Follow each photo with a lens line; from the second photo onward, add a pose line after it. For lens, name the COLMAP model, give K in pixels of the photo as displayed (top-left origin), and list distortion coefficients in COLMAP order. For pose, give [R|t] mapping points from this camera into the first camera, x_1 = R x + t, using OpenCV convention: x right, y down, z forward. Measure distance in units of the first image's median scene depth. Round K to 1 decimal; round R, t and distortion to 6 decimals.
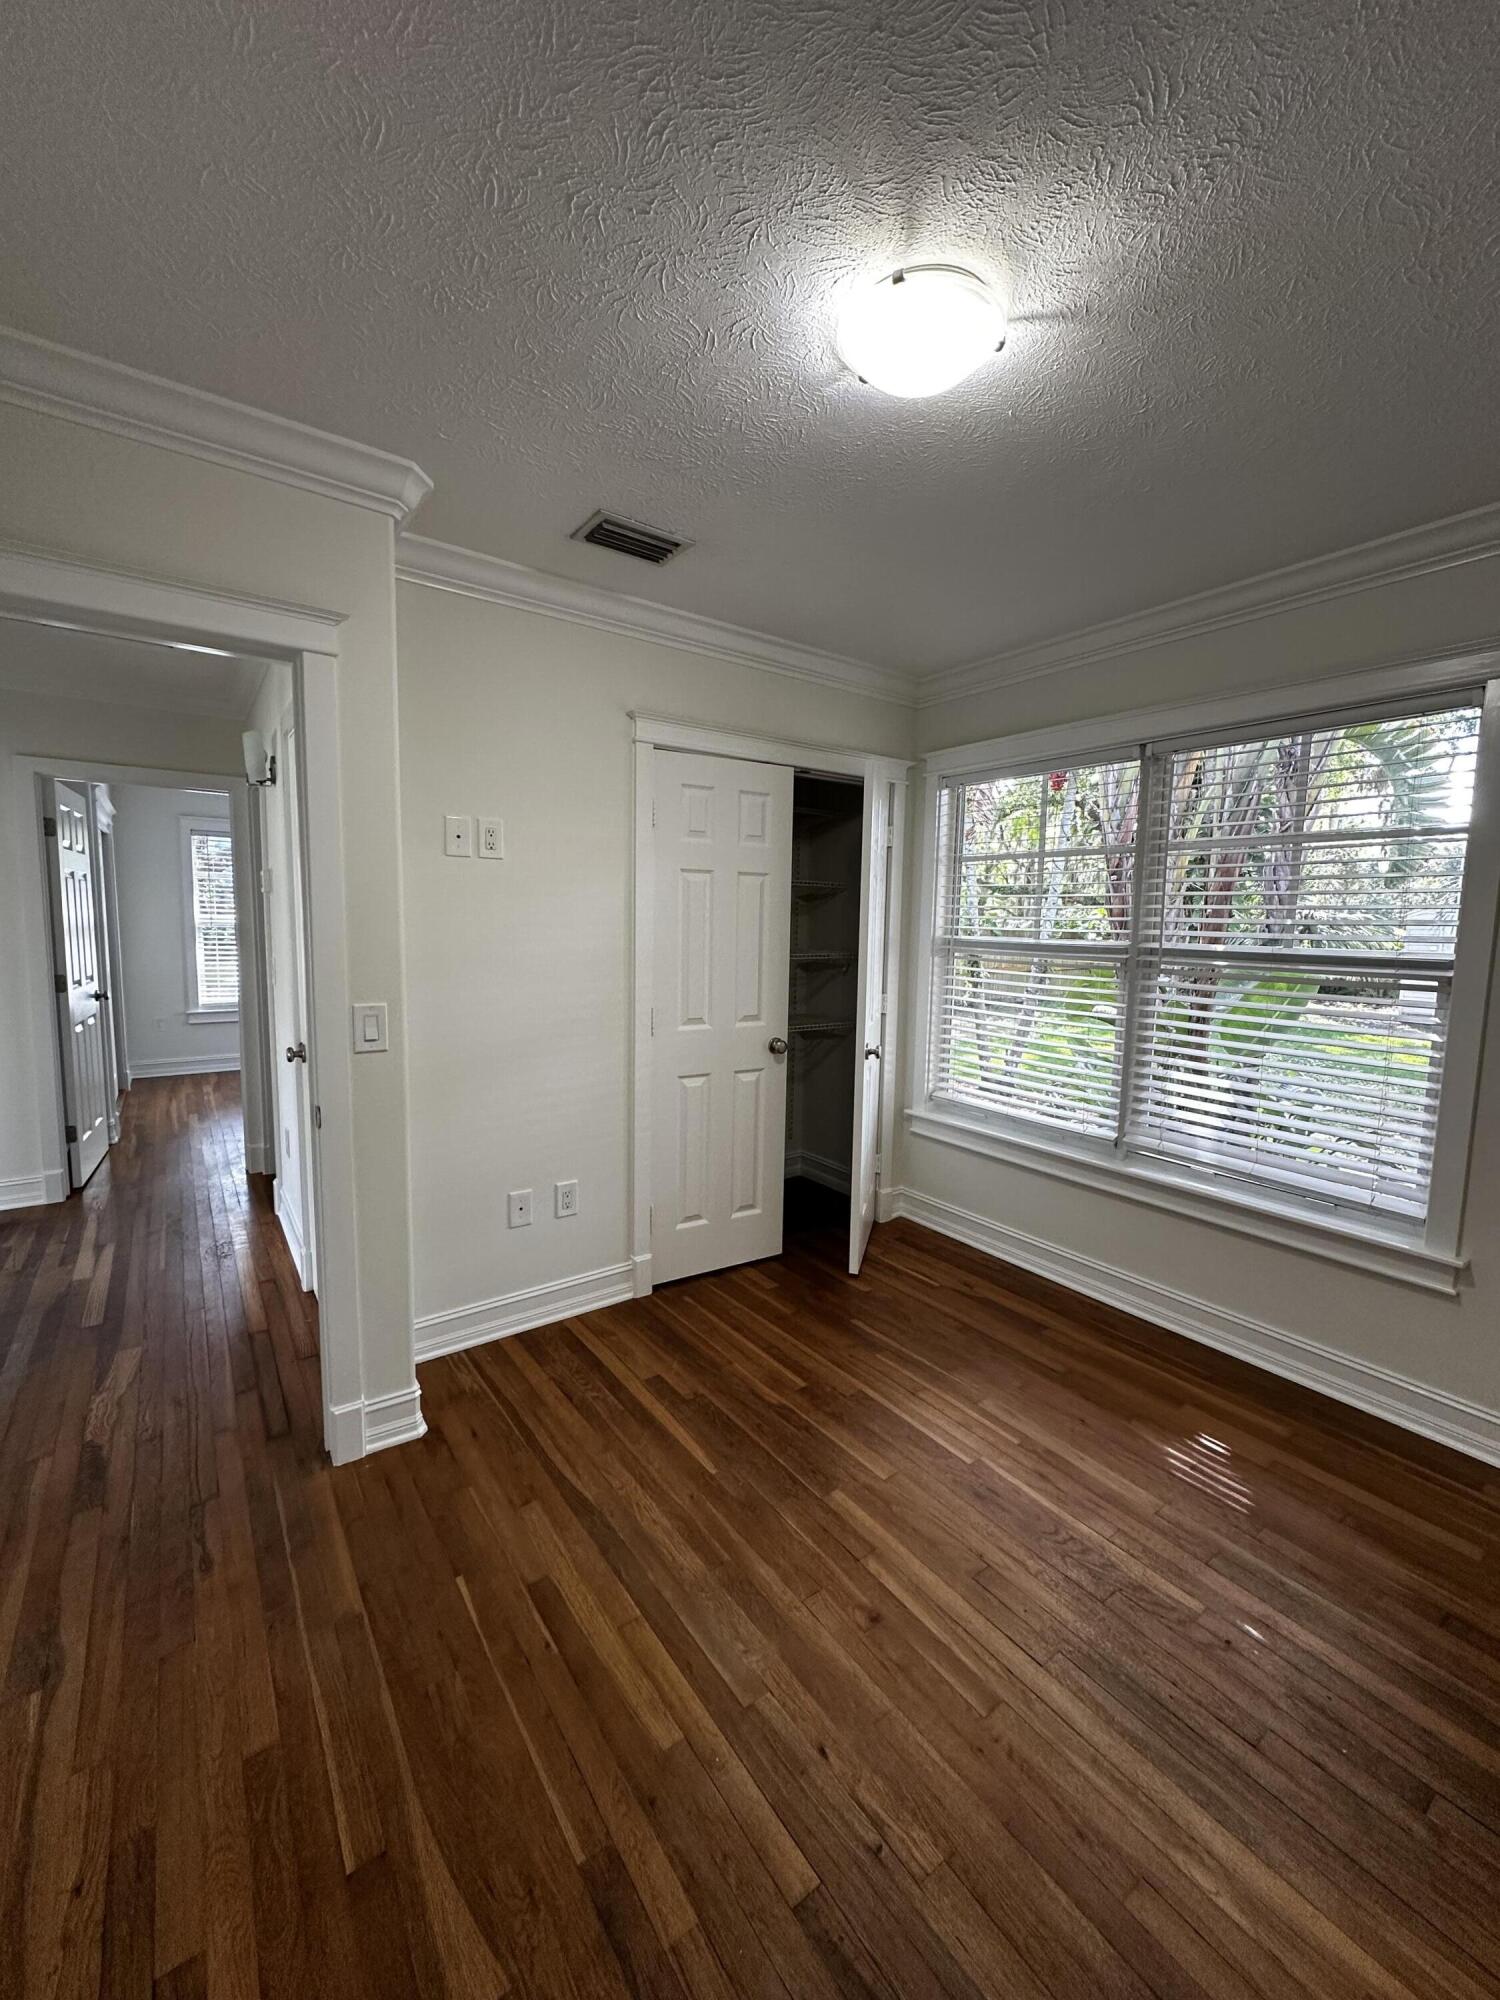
lens RADIAL K [[794.3, 0, 749.8], [0, 794.3, 996.4], [0, 0, 1]] dist [-0.000819, 0.000305]
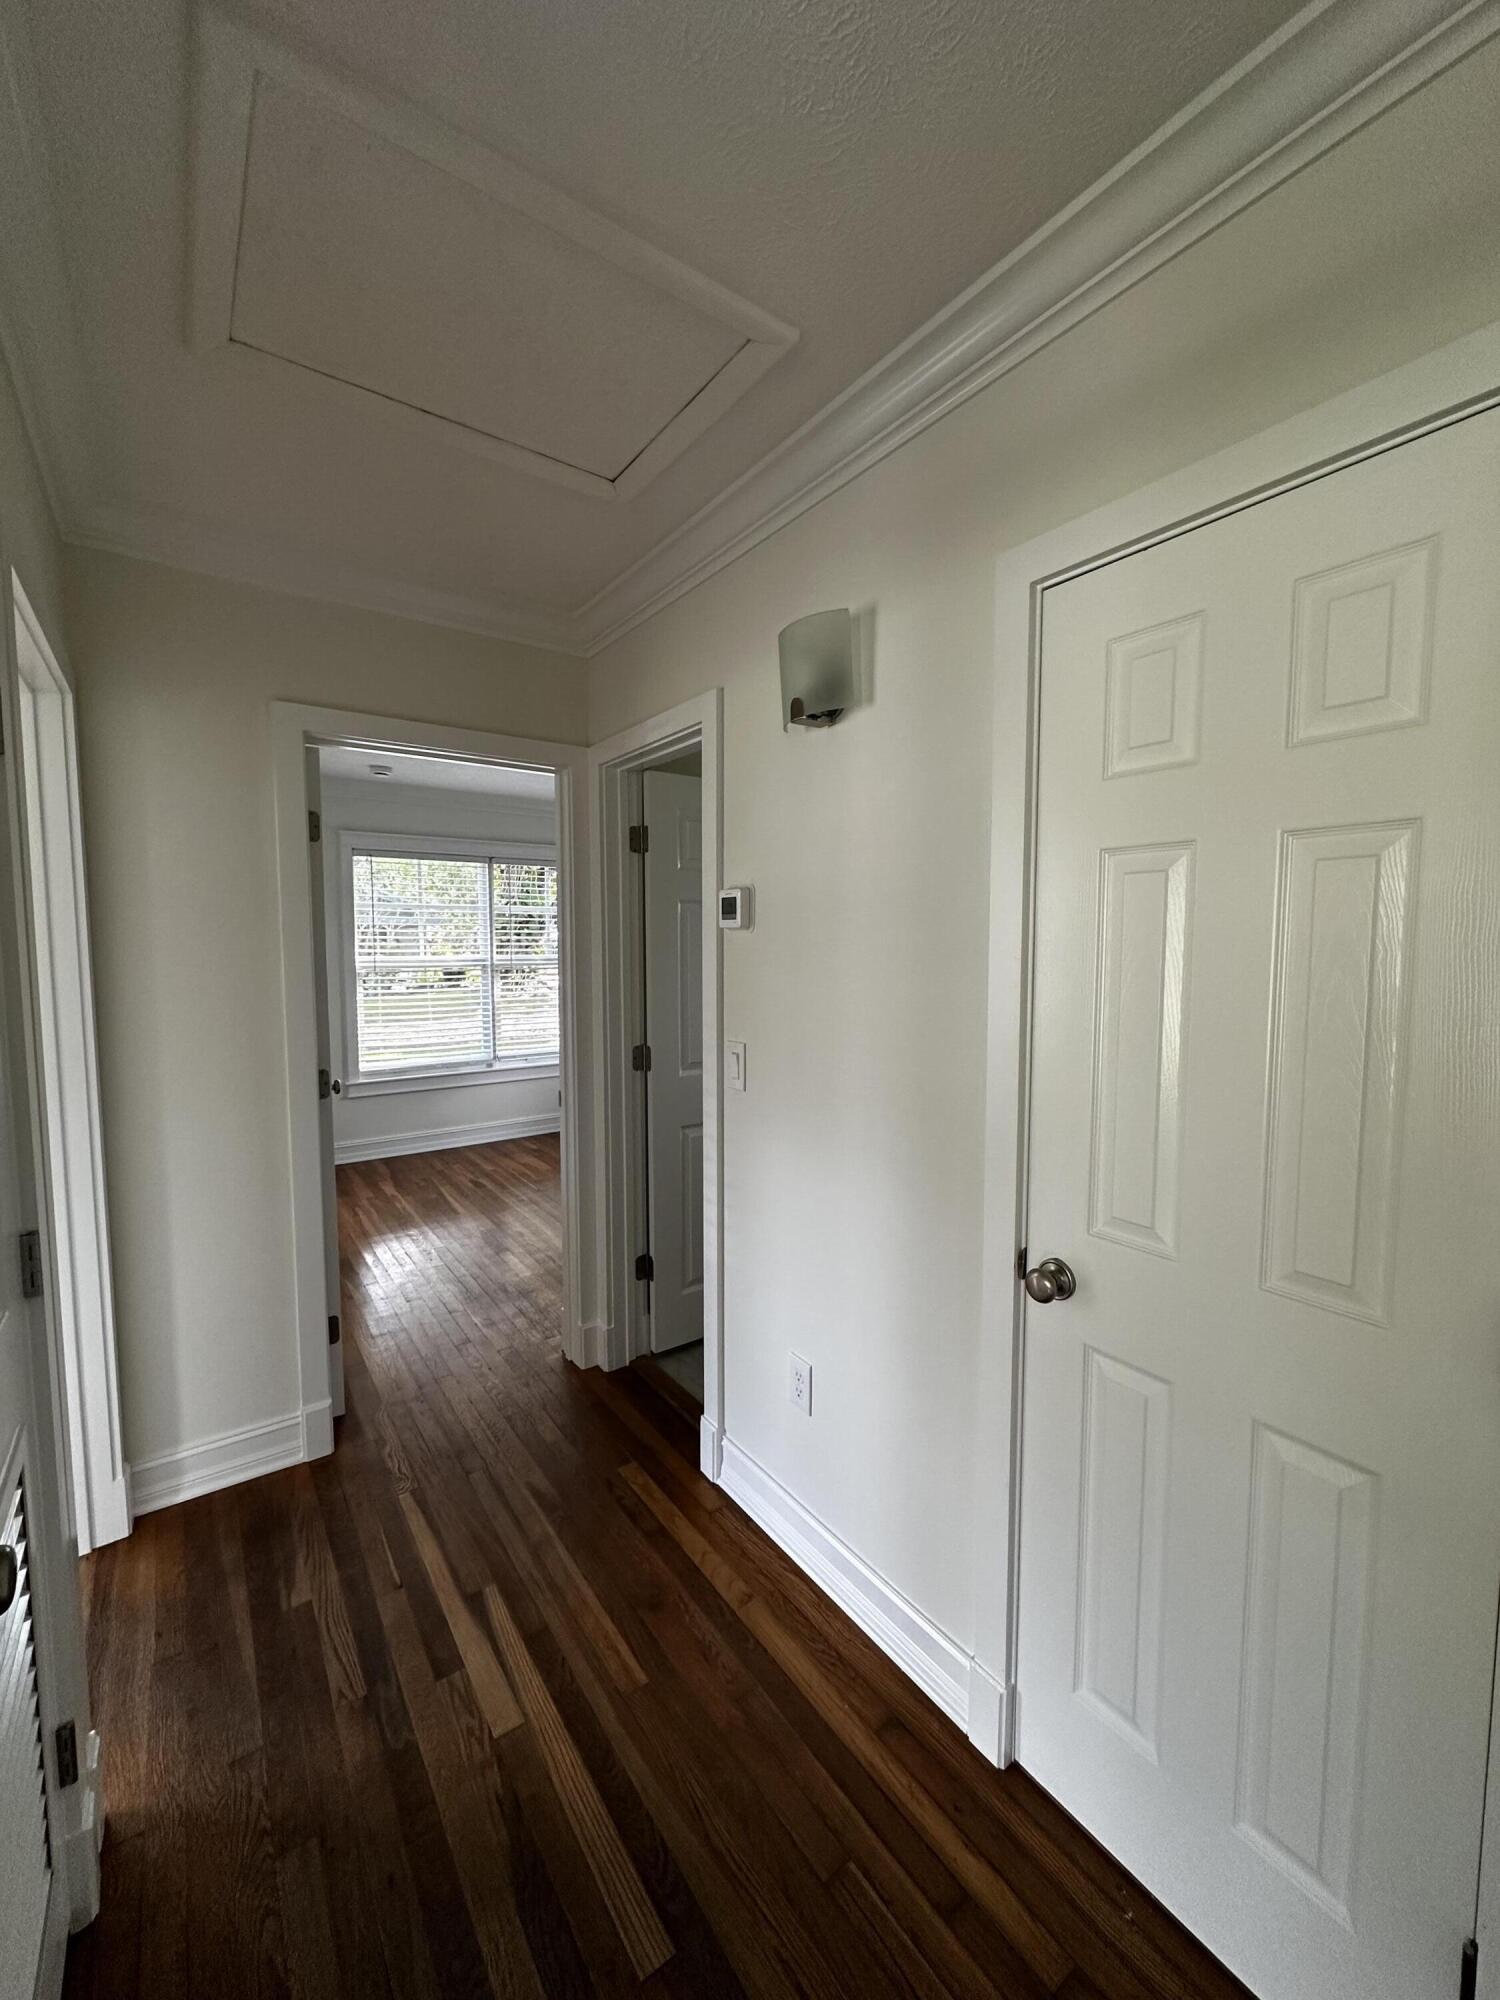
lens RADIAL K [[794.3, 0, 749.8], [0, 794.3, 996.4], [0, 0, 1]] dist [-0.000819, 0.000305]
pose [[0.999774, -0.019105, -0.009316, -0.598955], [0.018814, 0.999363, -0.030321, -0.064538], [0.009889, 0.030139, 0.999497, 0.443689]]
